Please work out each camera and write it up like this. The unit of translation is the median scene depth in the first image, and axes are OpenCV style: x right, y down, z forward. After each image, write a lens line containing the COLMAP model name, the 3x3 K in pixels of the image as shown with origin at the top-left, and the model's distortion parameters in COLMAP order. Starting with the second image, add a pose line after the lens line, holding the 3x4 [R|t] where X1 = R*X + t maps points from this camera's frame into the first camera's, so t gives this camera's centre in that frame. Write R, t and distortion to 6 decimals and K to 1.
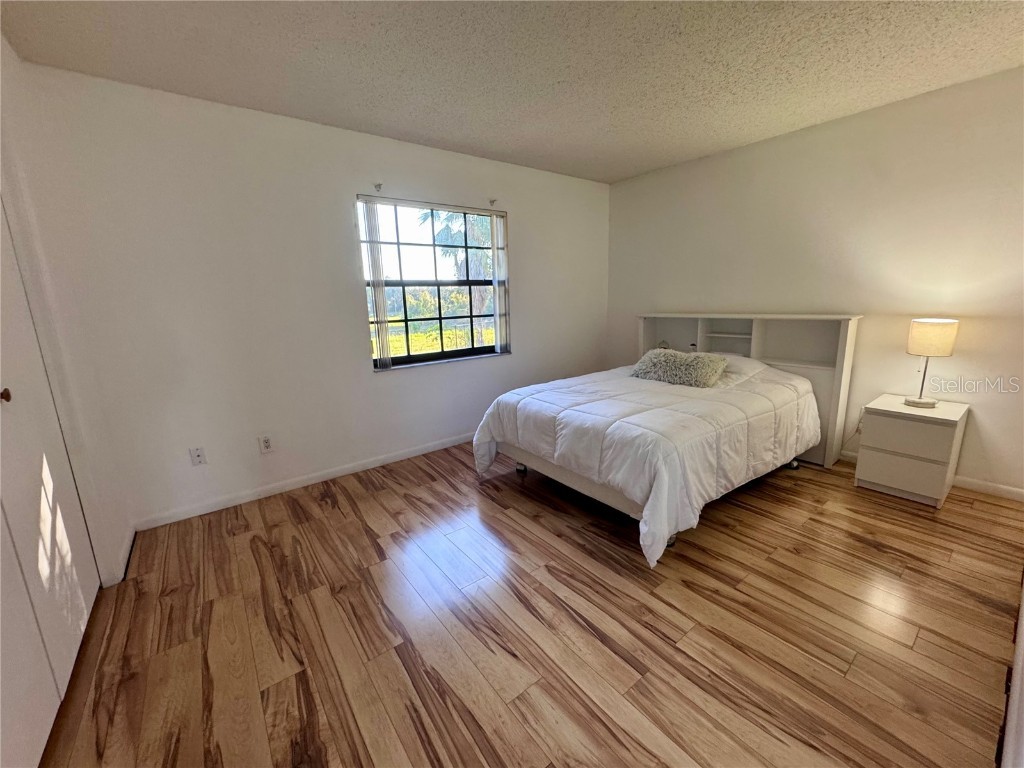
lens RADIAL K [[408.1, 0, 510.1], [0, 408.1, 381.6], [0, 0, 1]] dist [-0.001447, 0.000172]
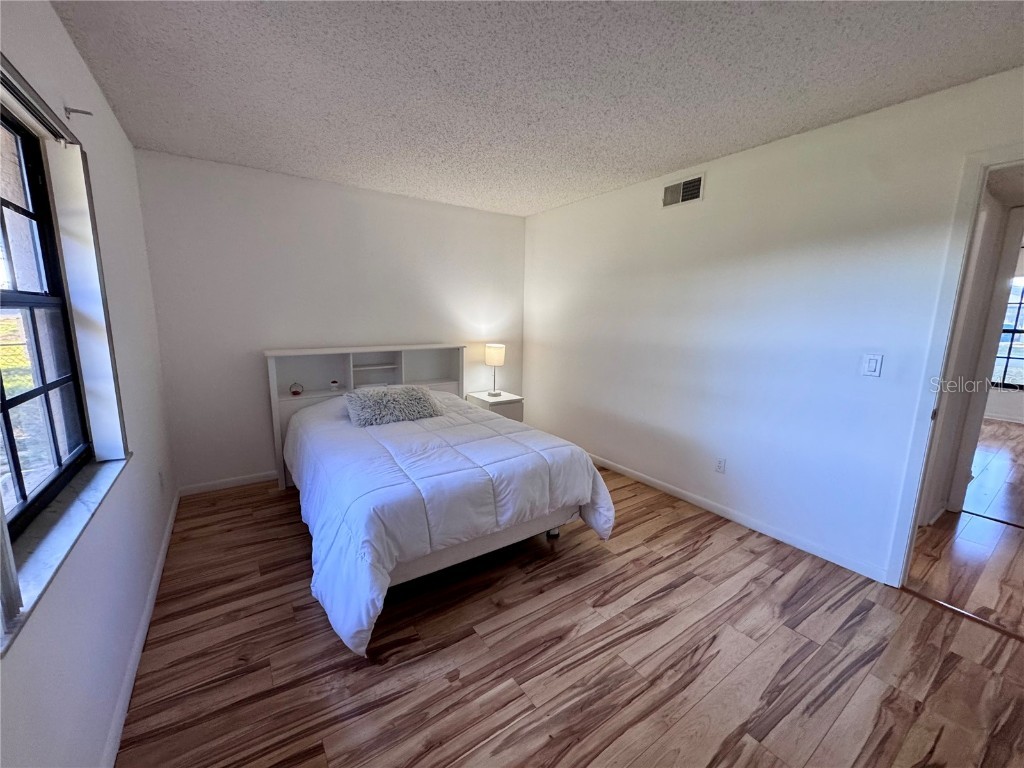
lens RADIAL K [[408.1, 0, 510.1], [0, 408.1, 381.6], [0, 0, 1]] dist [-0.001447, 0.000172]
pose [[0.048949, -0.132691, 0.989948, -0.926813], [0.184449, 0.975290, 0.121606, -0.271936], [-0.981622, 0.176643, 0.072214, 1.140648]]
